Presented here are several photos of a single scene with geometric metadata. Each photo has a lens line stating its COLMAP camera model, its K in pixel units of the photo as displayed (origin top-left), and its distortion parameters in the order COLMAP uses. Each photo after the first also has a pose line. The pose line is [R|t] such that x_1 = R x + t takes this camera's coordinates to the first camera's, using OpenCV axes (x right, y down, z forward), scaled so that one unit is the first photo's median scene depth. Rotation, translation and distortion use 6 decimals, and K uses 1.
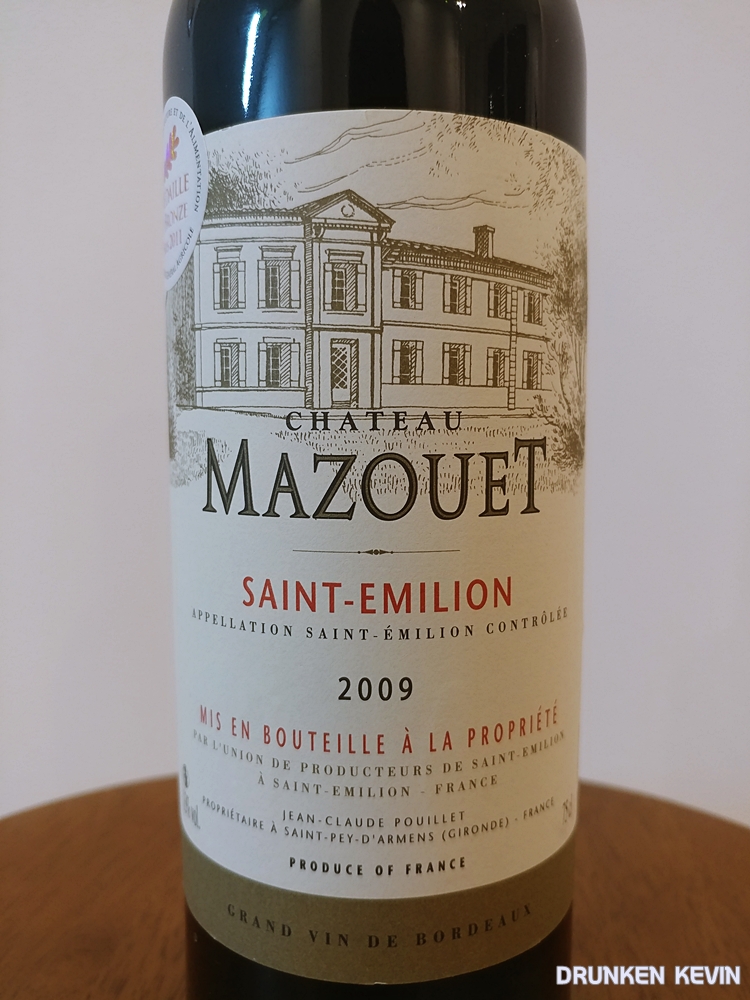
lens RADIAL K [[1111.2, 0, 383.9], [0, 1111.2, 500.1], [0, 0, 1]] dist [0.031839, 0.000000]
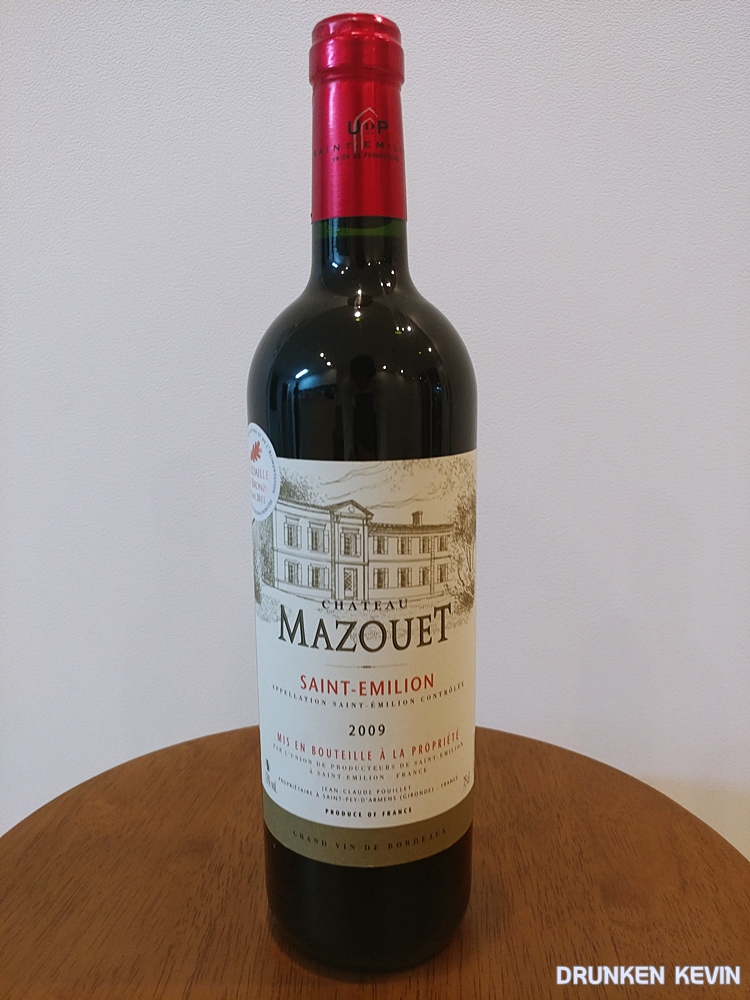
lens RADIAL K [[1111.2, 0, 368.4], [0, 1111.2, 500.3], [0, 0, 1]] dist [0.031839, 0.000000]
pose [[0.999926, -0.010813, 0.005484, -0.011229], [0.010253, 0.995566, 0.093509, -0.438784], [-0.006471, -0.093446, 0.995603, -0.995718]]
